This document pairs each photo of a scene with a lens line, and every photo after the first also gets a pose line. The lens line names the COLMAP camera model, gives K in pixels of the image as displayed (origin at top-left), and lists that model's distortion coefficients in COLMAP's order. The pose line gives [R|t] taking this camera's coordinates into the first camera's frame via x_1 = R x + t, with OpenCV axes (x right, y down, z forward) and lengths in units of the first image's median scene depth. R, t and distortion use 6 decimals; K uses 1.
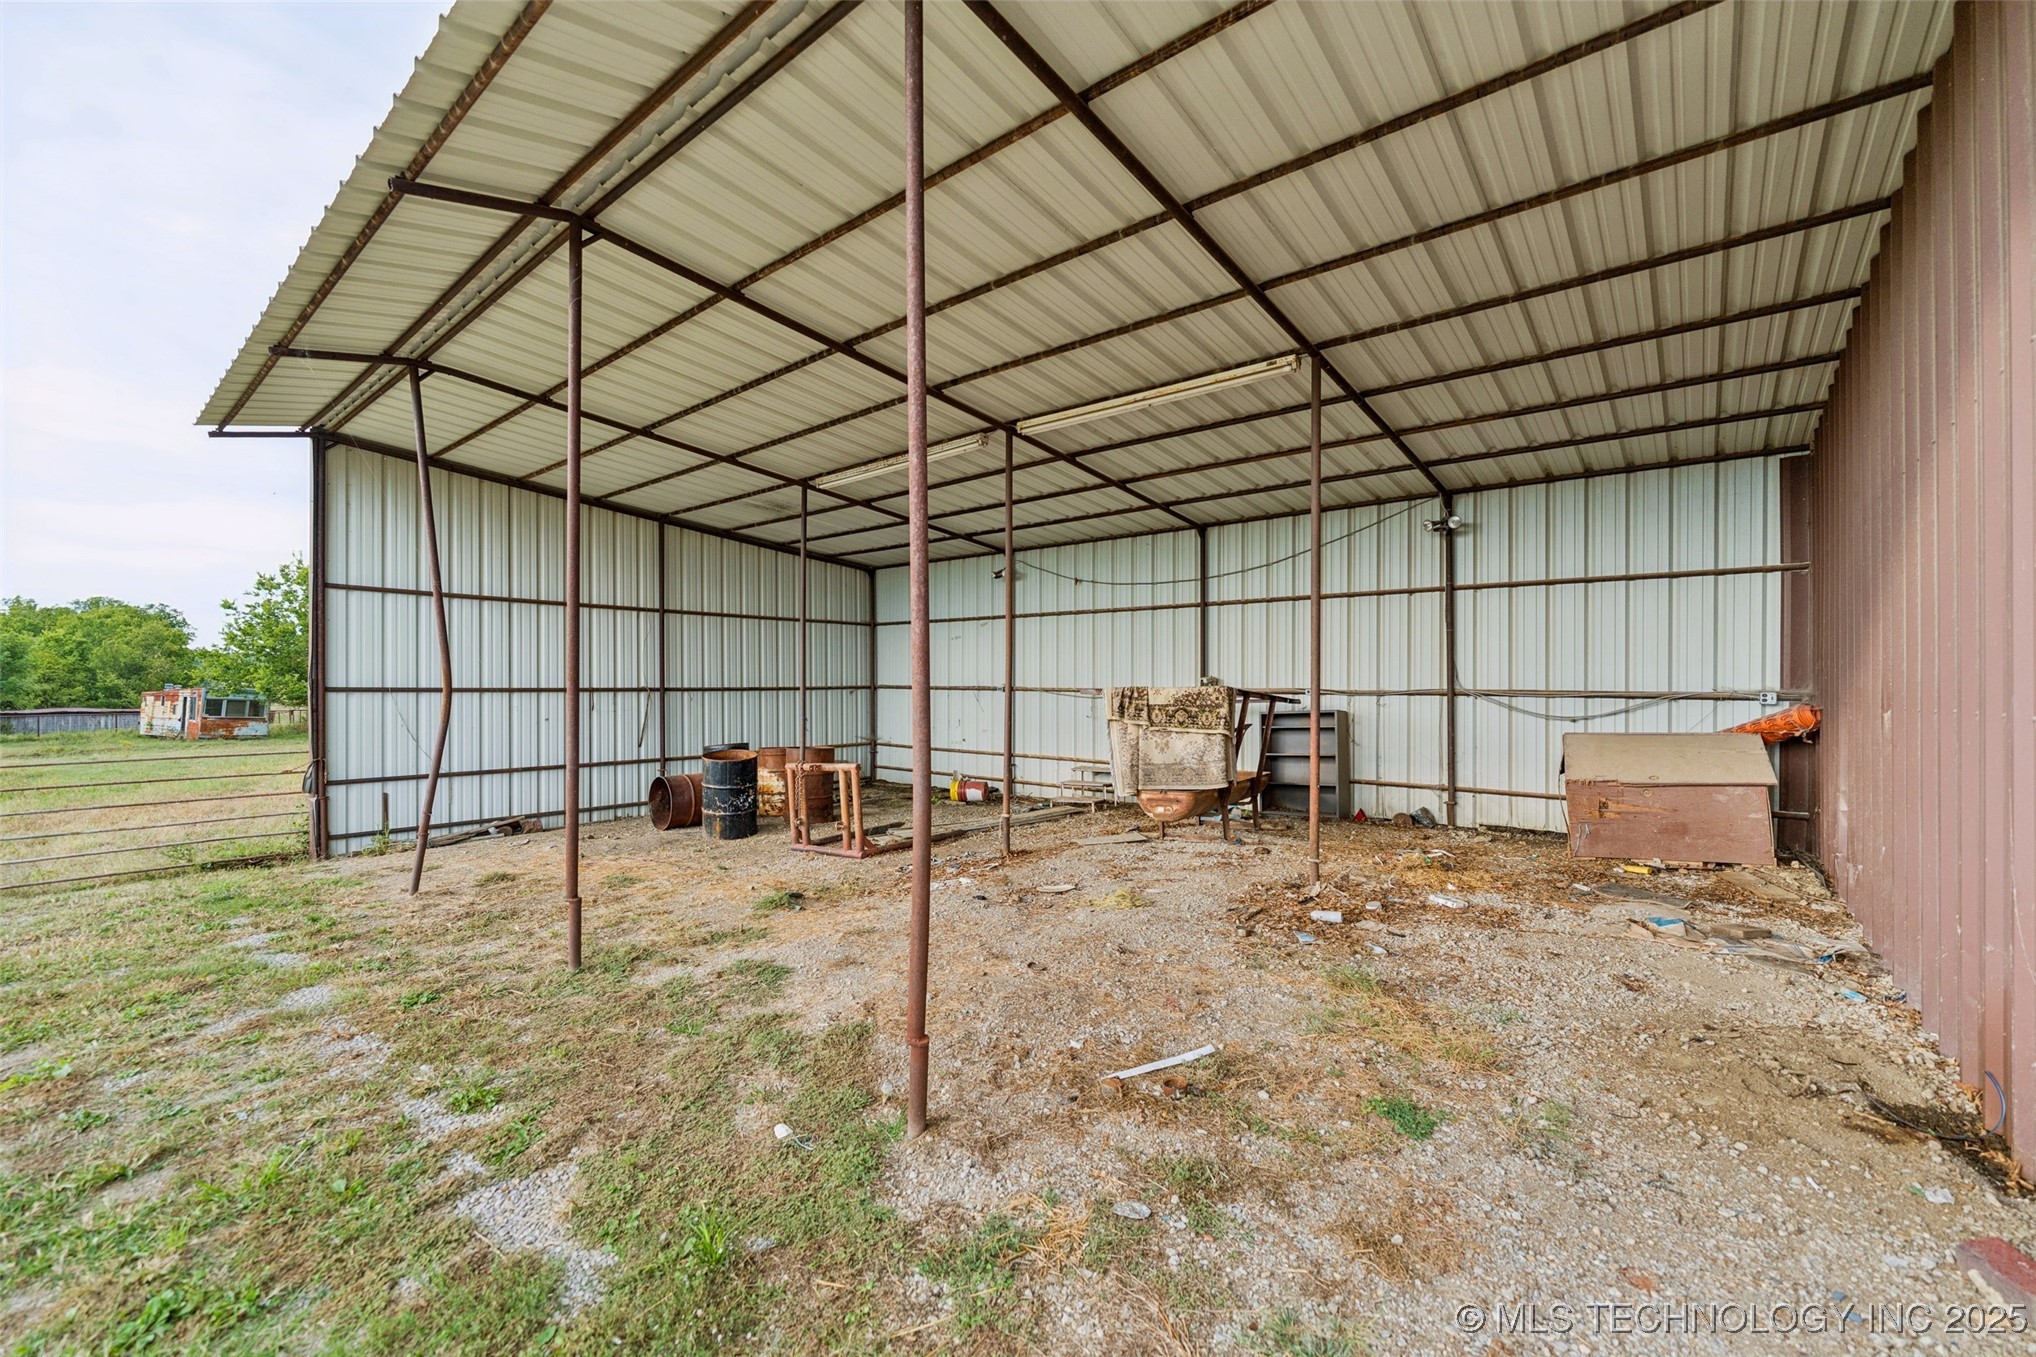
lens RADIAL K [[801.7, 0, 1018.0], [0, 801.7, 678.5], [0, 0, 1]] dist [-0.002231, -0.000444]
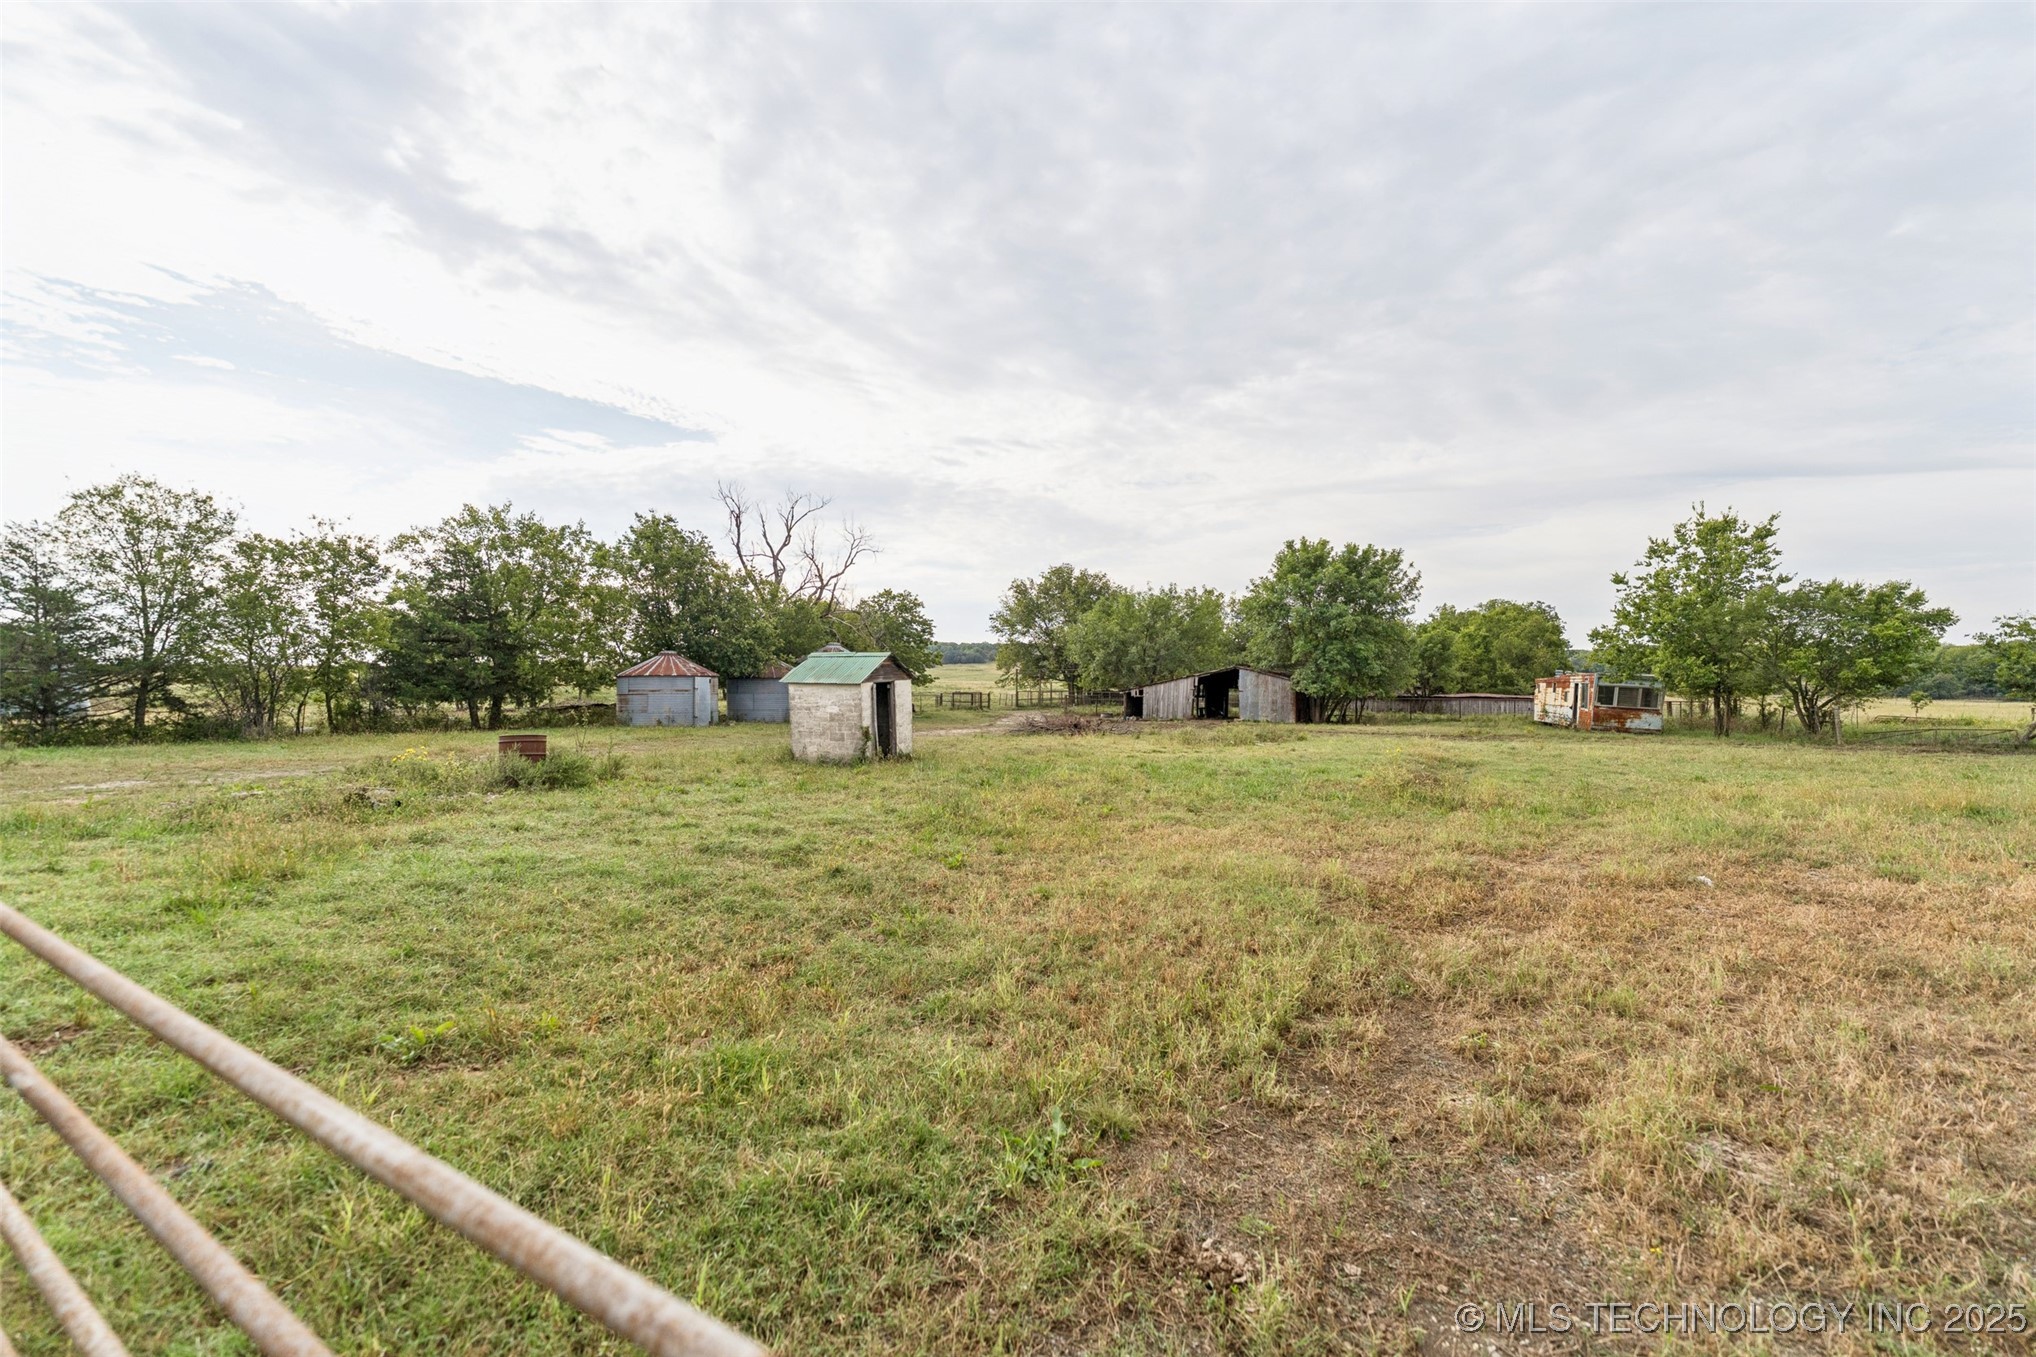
lens RADIAL K [[801.7, 0, 1018.0], [0, 801.7, 678.5], [0, 0, 1]] dist [-0.002231, -0.000444]
pose [[0.185060, 0.004147, -0.982719, -0.234750], [0.001053, 0.999990, 0.004418, 0.012084], [0.982727, -0.001852, 0.185053, 0.180046]]
